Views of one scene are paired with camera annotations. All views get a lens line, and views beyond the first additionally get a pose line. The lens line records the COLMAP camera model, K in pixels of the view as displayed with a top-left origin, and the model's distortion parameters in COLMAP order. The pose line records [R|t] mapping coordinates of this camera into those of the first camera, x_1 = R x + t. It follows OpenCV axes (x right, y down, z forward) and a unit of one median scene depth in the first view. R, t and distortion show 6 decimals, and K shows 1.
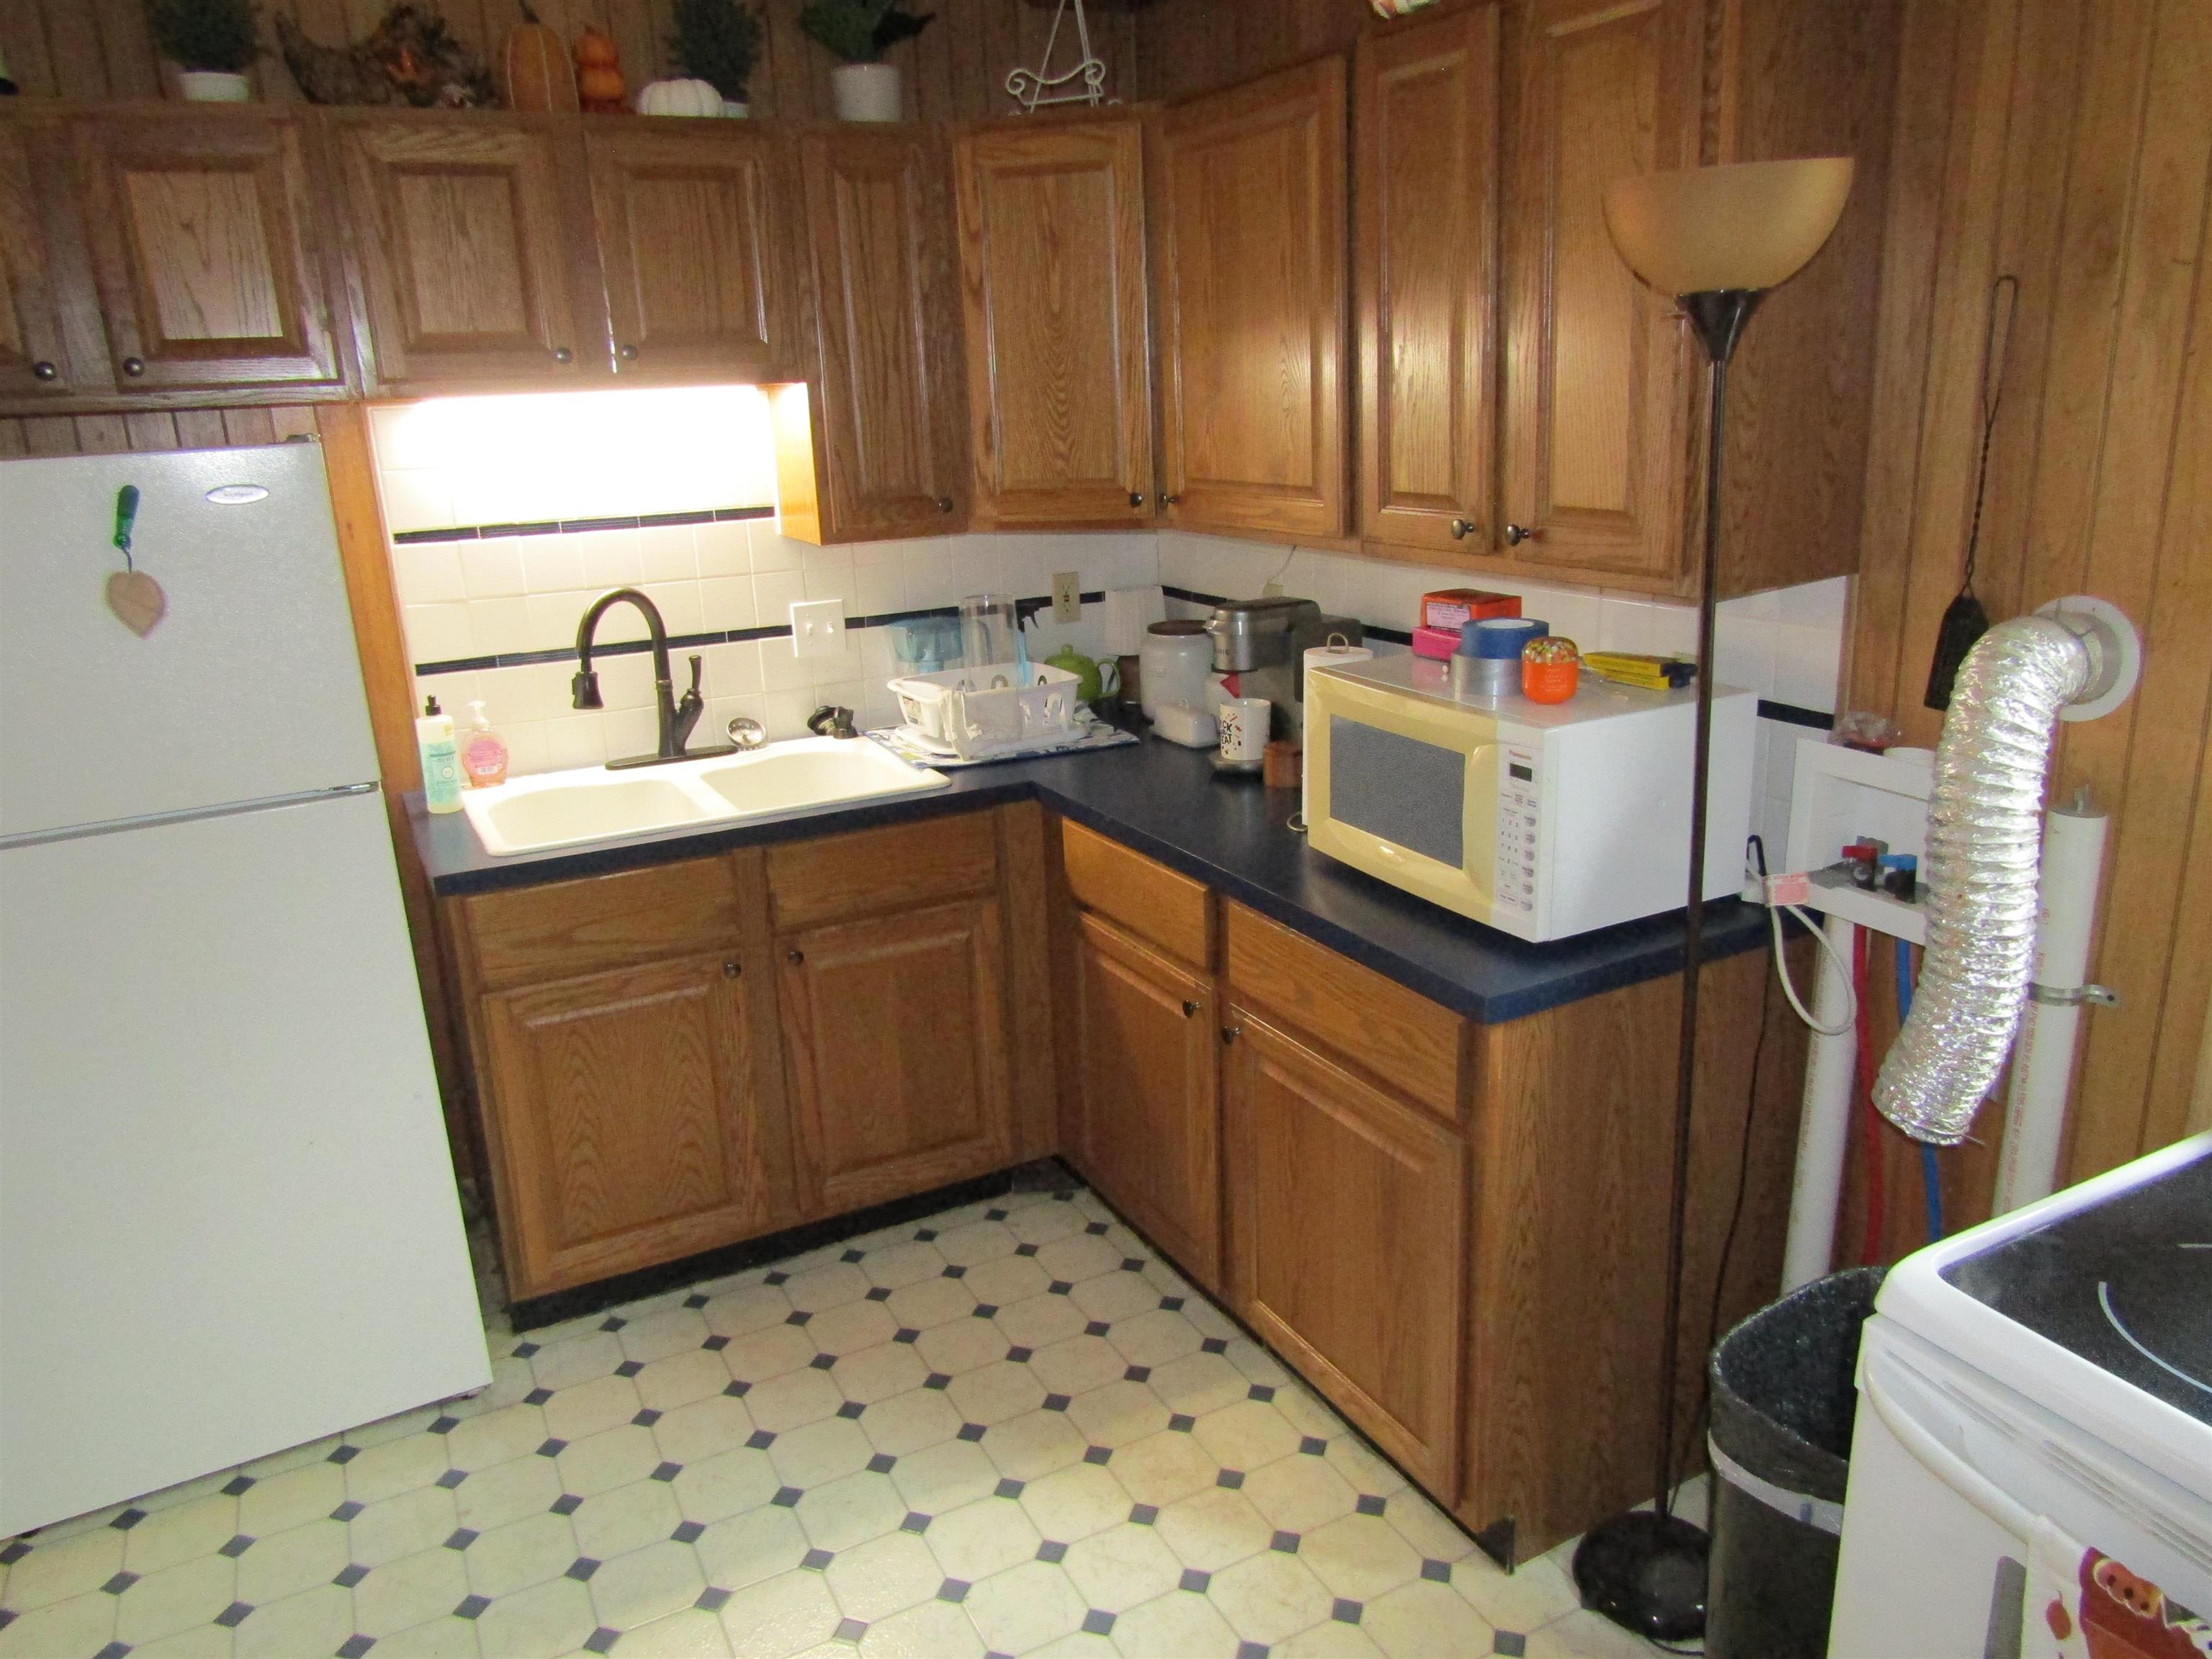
lens RADIAL K [[1562.4, 0, 1112.7], [0, 1562.4, 833.7], [0, 0, 1]] dist [-0.007923, -0.003959]
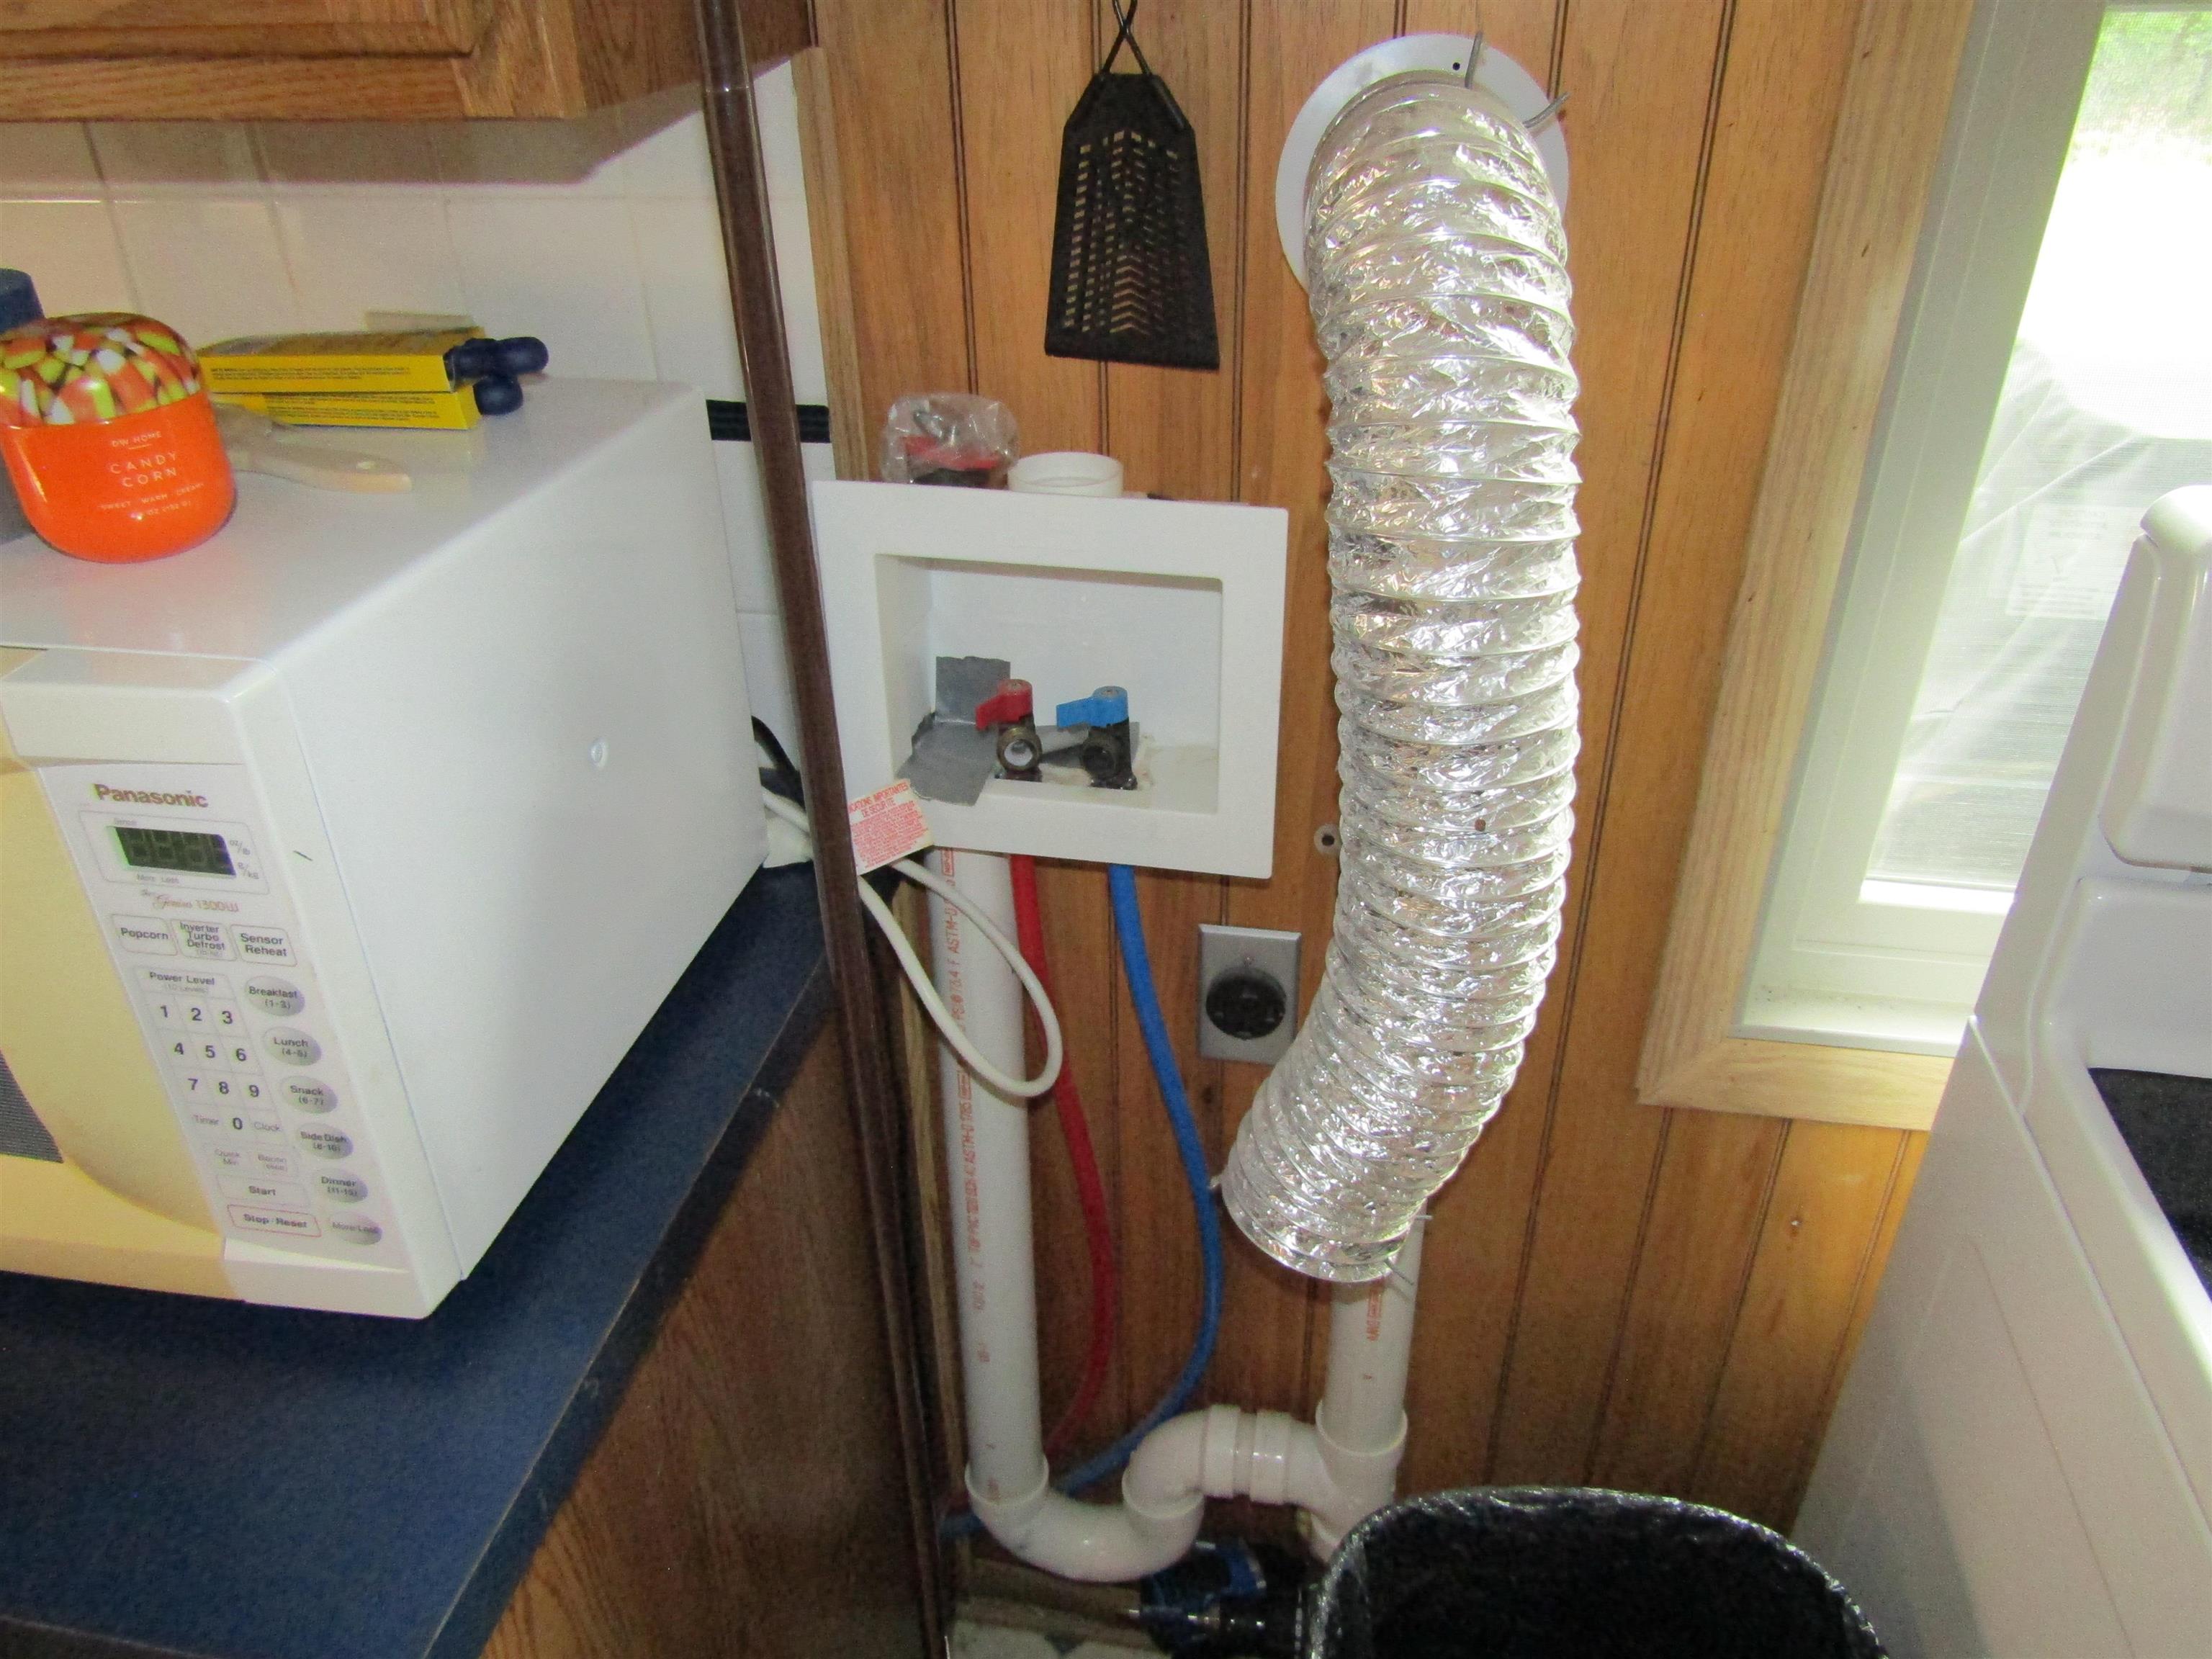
lens RADIAL K [[1562.4, 0, 1112.7], [0, 1562.4, 833.7], [0, 0, 1]] dist [-0.007923, -0.003959]
pose [[0.607692, -0.375199, 0.699954, 0.169428], [0.208664, 0.925830, 0.315116, -0.090956], [-0.766270, -0.045438, 0.640910, 0.689585]]
